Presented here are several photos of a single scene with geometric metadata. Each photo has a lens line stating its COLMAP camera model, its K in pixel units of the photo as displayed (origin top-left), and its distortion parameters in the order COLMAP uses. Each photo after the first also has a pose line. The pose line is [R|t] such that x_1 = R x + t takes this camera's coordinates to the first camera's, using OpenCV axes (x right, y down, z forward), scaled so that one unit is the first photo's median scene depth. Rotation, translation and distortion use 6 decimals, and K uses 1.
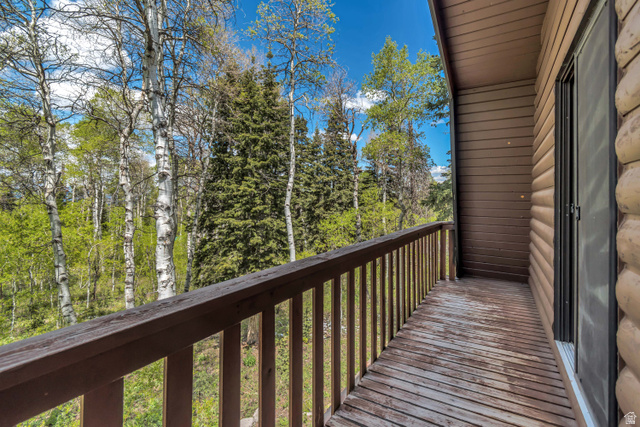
lens RADIAL K [[297.5, 0, 337.3], [0, 297.5, 196.3], [0, 0, 1]] dist [0.018054, -0.000597]
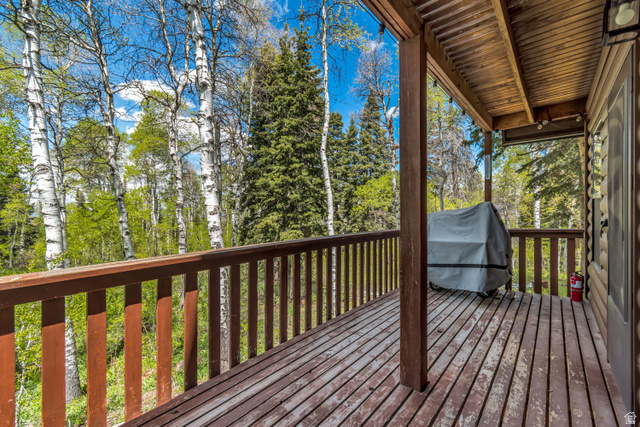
lens RADIAL K [[297.5, 0, 338.4], [0, 297.5, 217.1], [0, 0, 1]] dist [0.018054, -0.000597]
pose [[0.992026, -0.024244, -0.123678, 0.001479], [0.028234, 0.999132, 0.030615, 0.176156], [0.122828, -0.033863, 0.991850, 0.002952]]
